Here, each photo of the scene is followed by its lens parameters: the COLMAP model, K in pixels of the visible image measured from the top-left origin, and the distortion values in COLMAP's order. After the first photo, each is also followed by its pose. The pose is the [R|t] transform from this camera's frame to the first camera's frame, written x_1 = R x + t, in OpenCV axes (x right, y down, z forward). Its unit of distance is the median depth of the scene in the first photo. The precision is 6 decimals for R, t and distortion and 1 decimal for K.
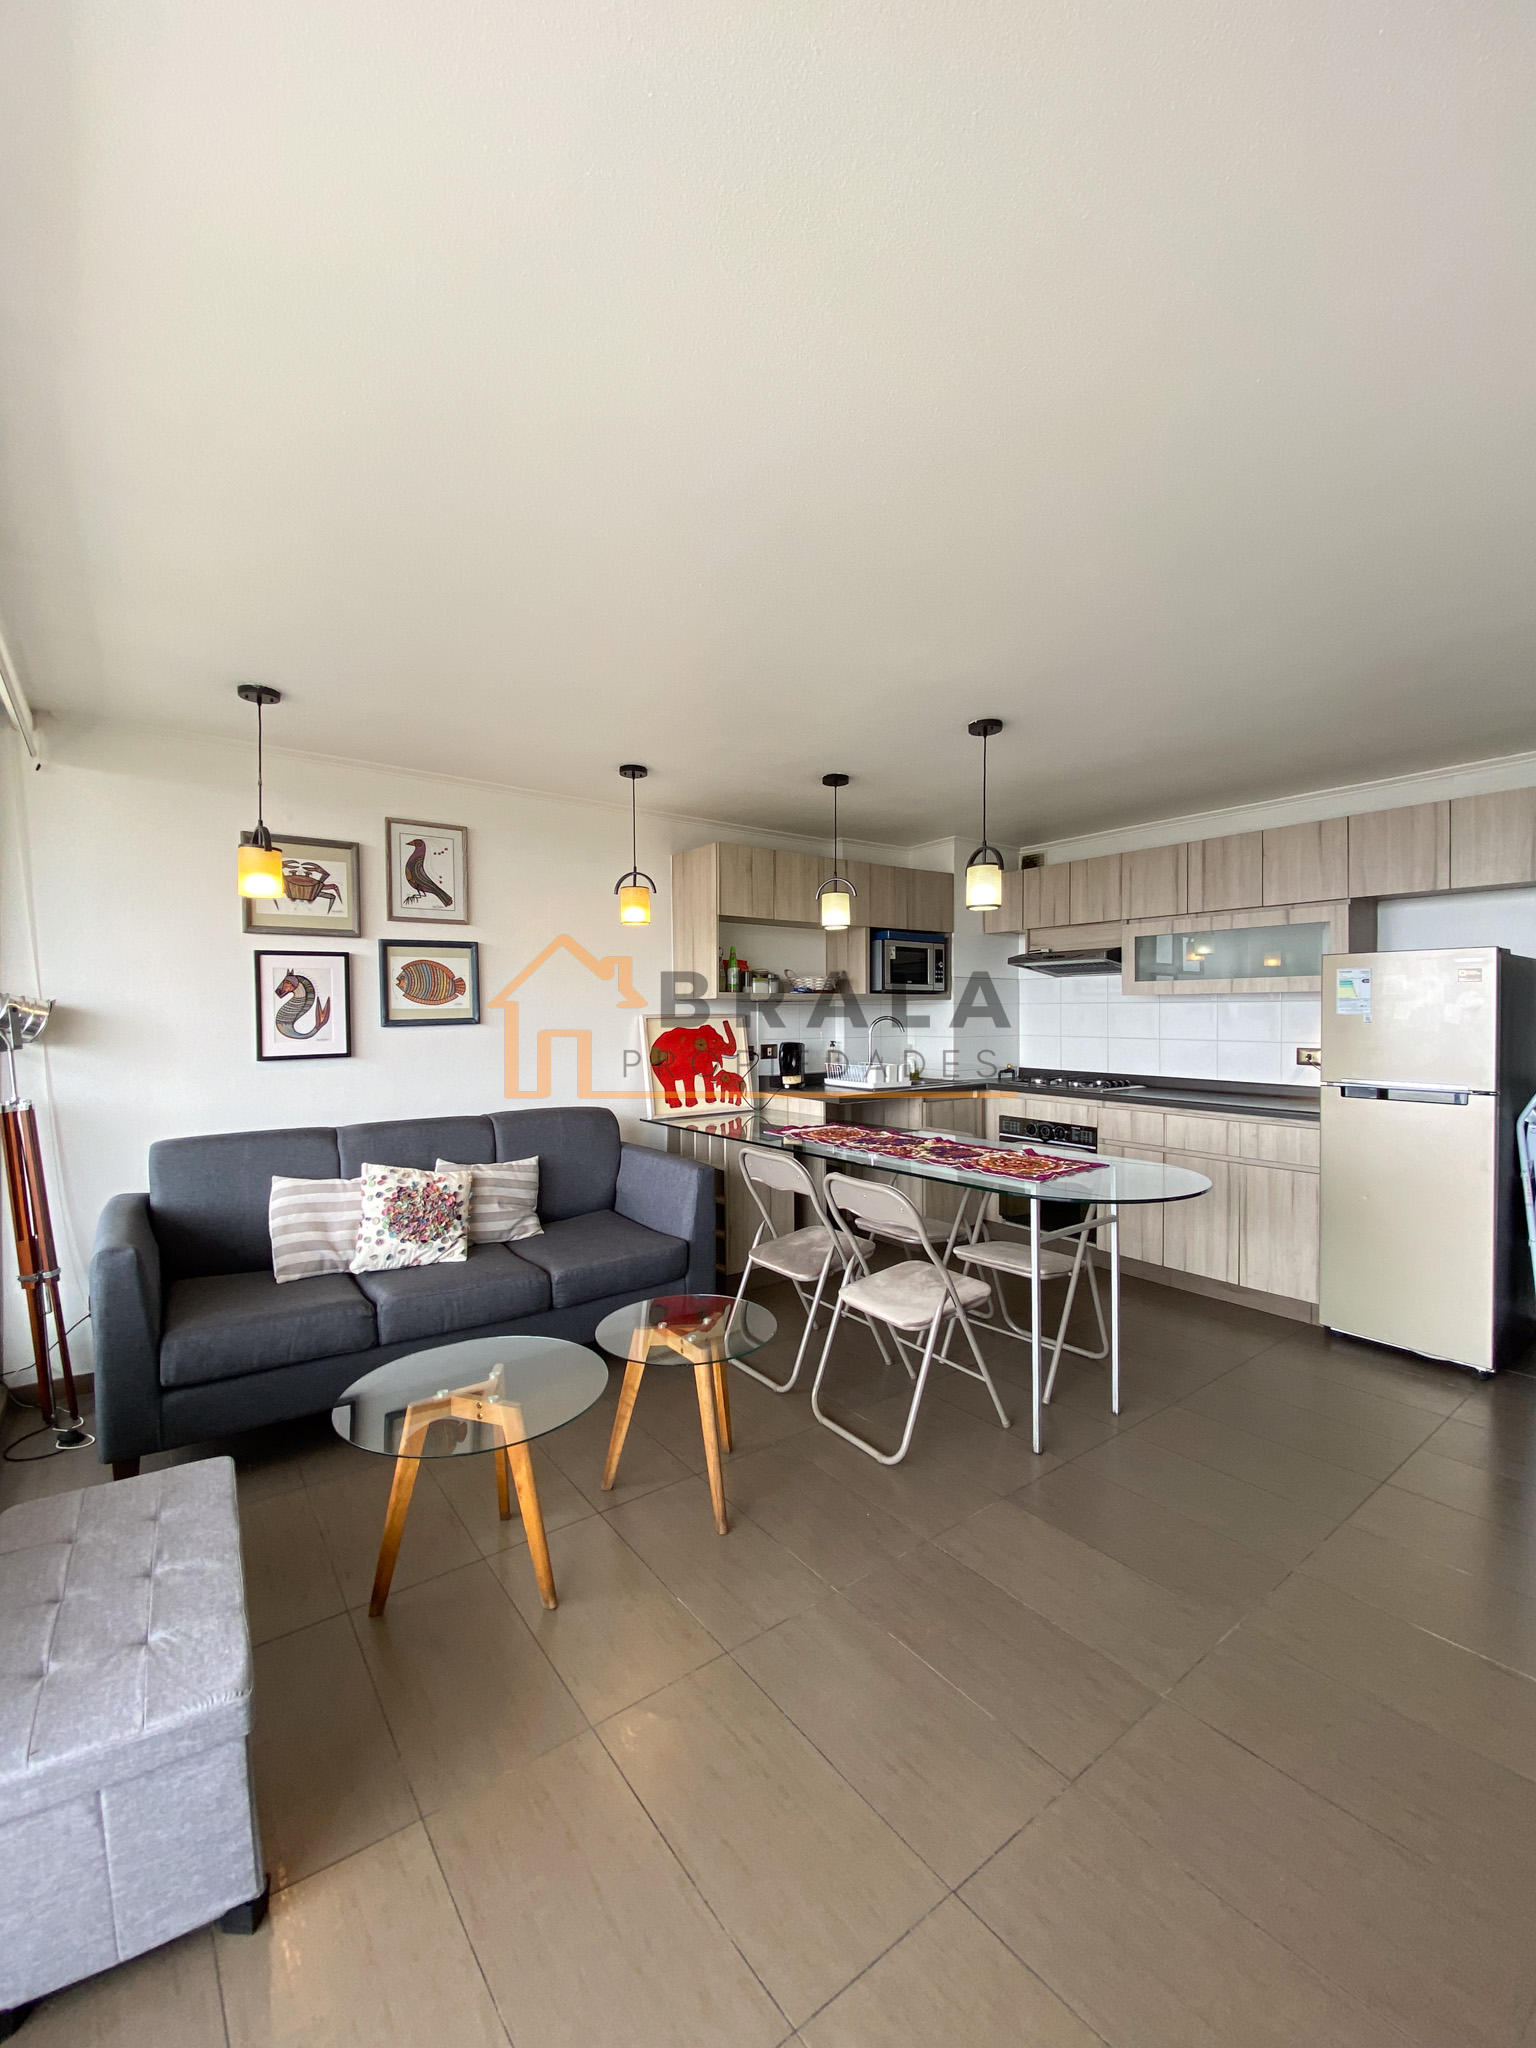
lens RADIAL K [[836.6, 0, 797.3], [0, 836.6, 1012.9], [0, 0, 1]] dist [0.028076, -0.024974]
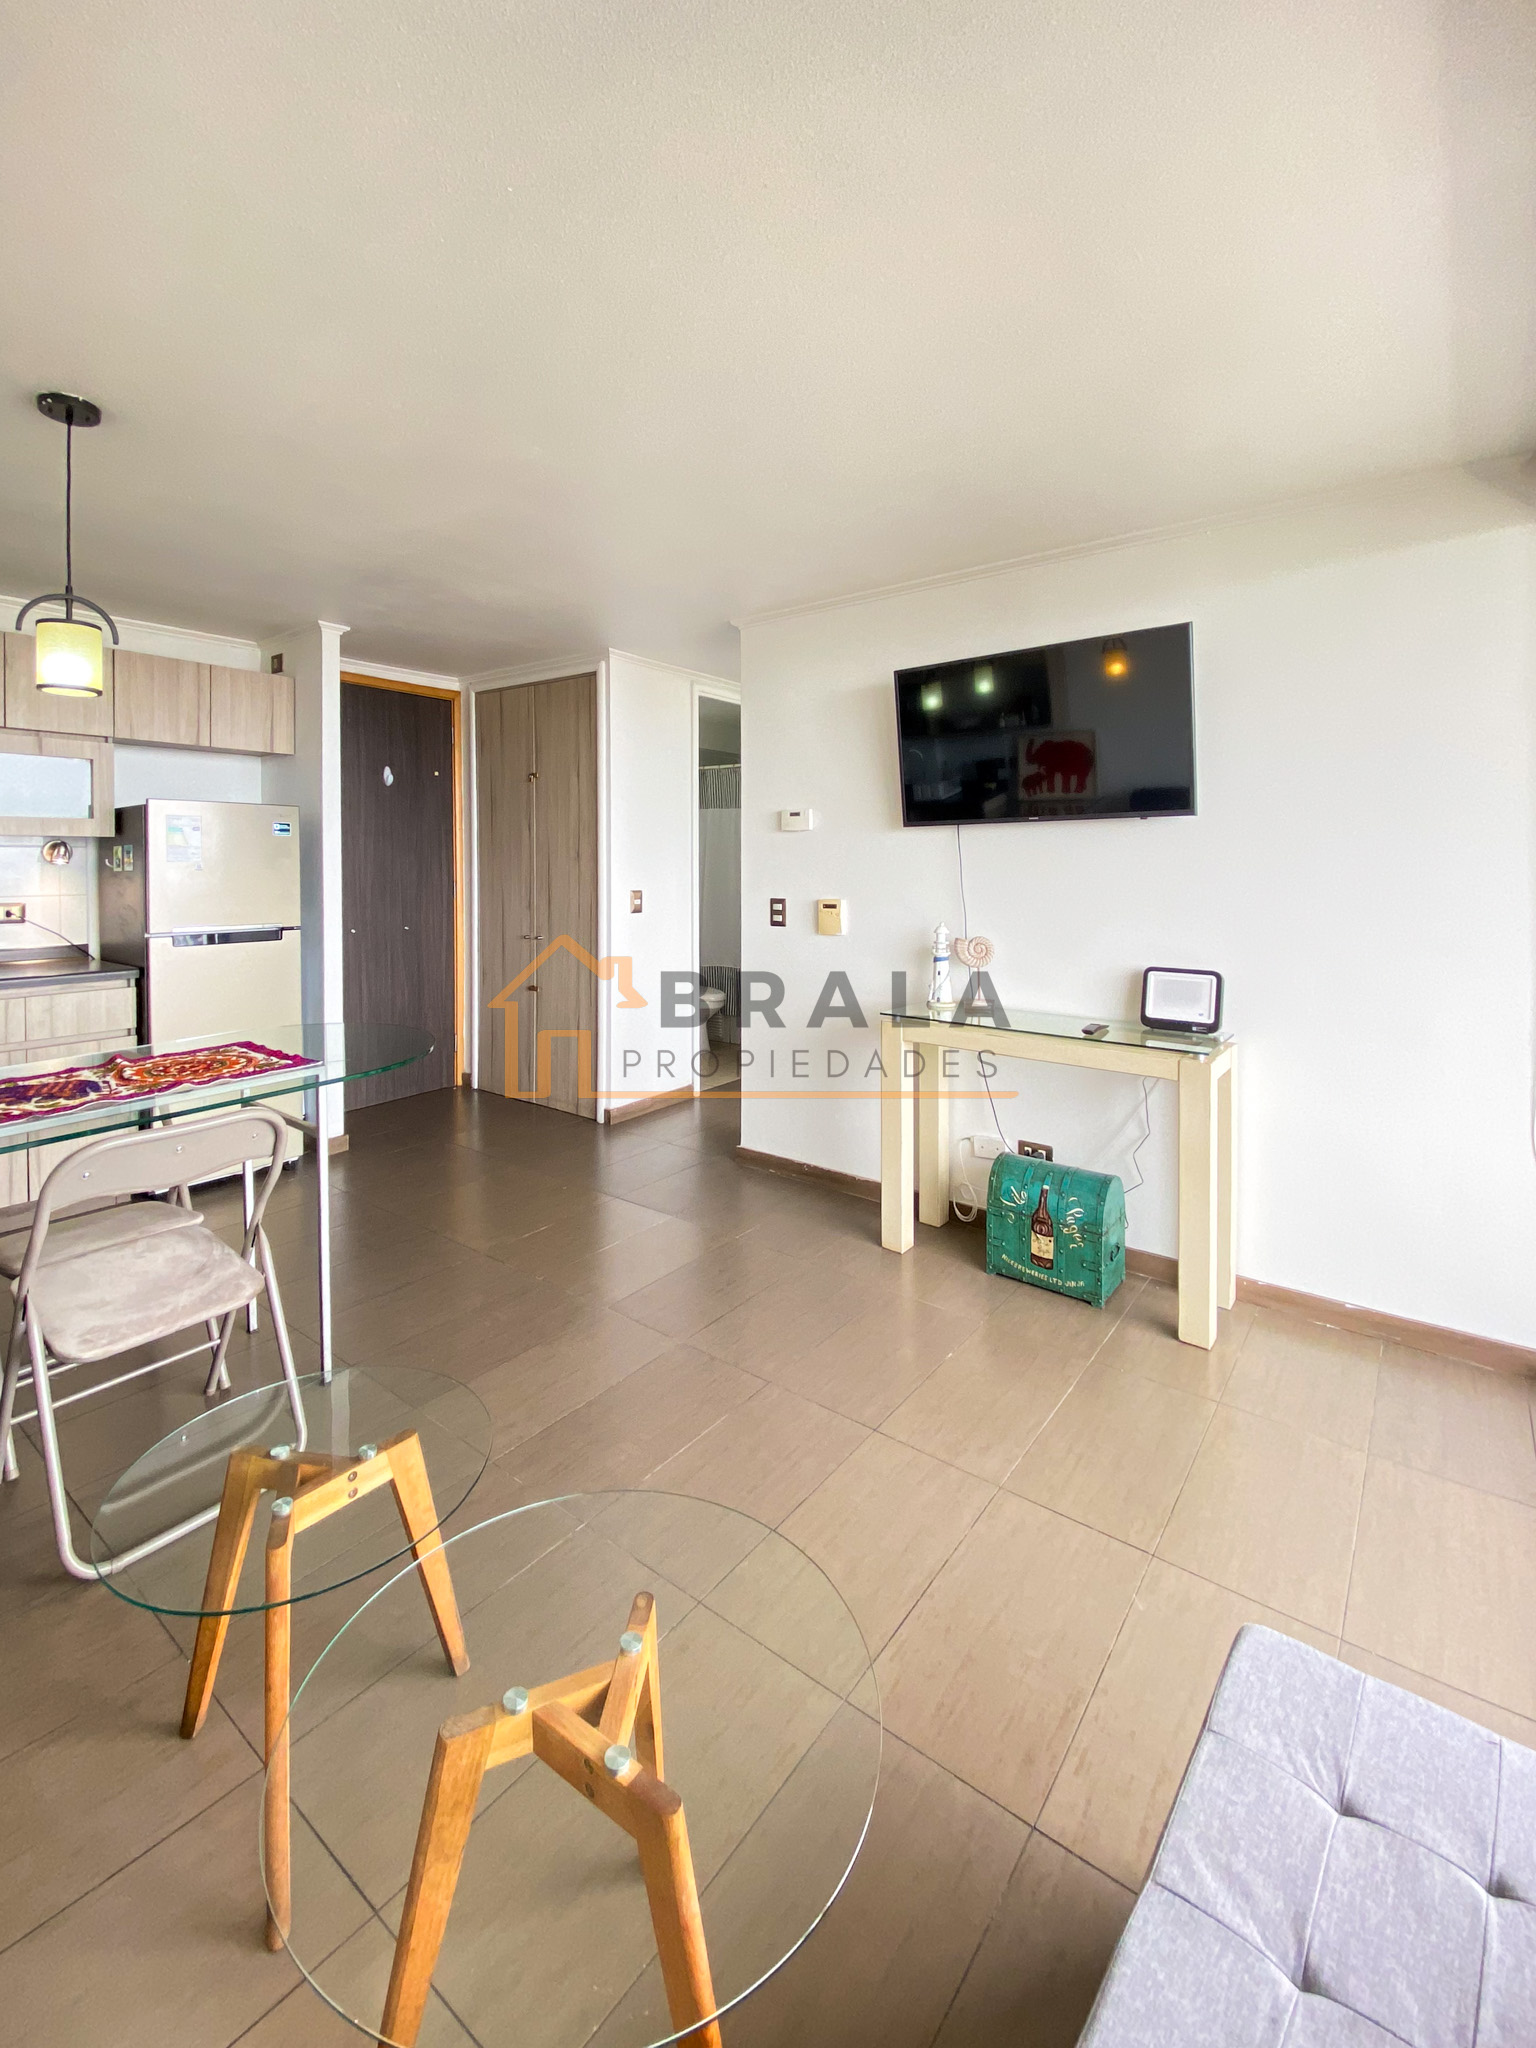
lens RADIAL K [[891.6, 0, 717.6], [0, 891.6, 878.7], [0, 0, 1]] dist [-0.000470, -0.020981]
pose [[-0.230496, -0.011776, 0.973002, -0.441781], [0.007168, 0.999879, 0.013799, 0.010853], [-0.973047, 0.010155, -0.230384, 0.555134]]
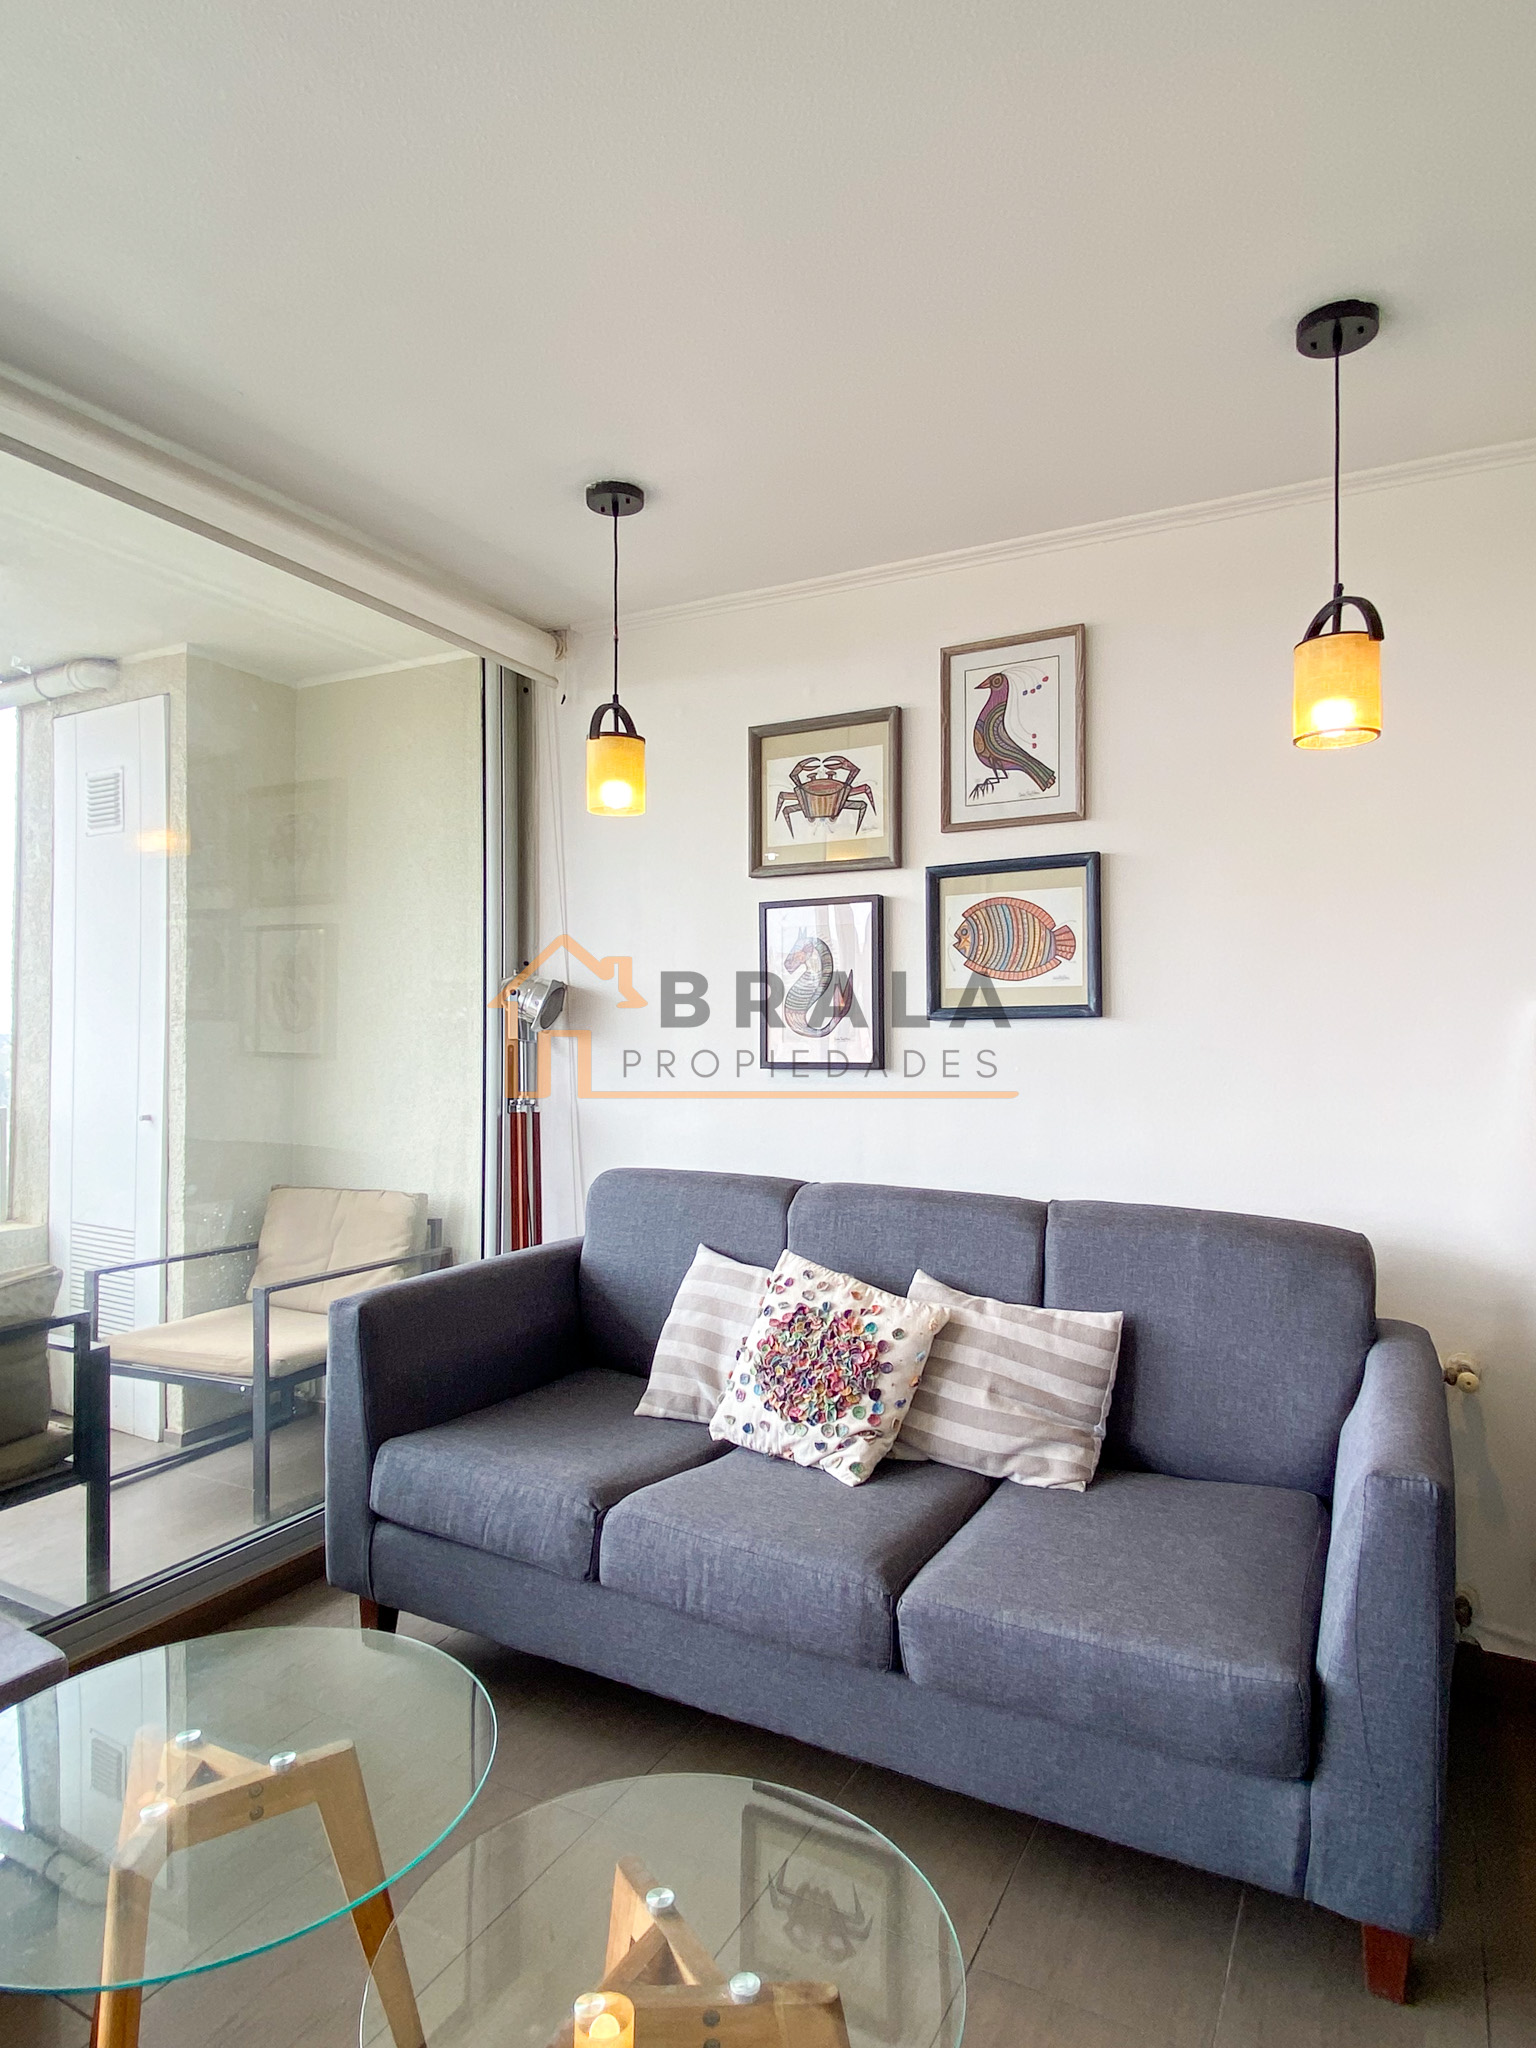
lens RADIAL K [[1177.5, 0, 713.4], [0, 1177.5, 1022.0], [0, 0, 1]] dist [0.107646, -0.103856]
pose [[0.402287, 0.003086, -0.915508, 0.177994], [-0.009519, 0.999954, -0.000812, 0.019280], [0.915464, 0.009041, 0.402298, 0.531489]]
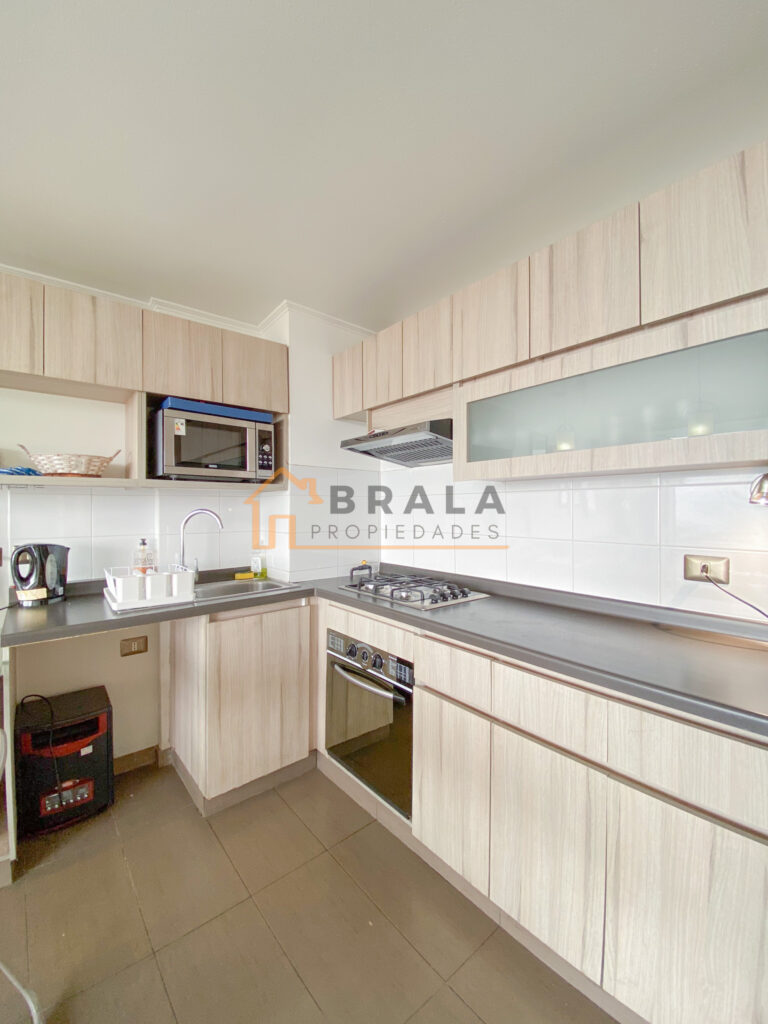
lens RADIAL K [[413.4, 0, 420.4], [0, 413.4, 506.9], [0, 0, 1]] dist [0.000973, -0.014868]
pose [[0.995305, -0.000714, 0.096788, 0.382848], [0.001427, 0.999972, -0.007296, 0.006257], [-0.096780, 0.007399, 0.995278, 0.754463]]
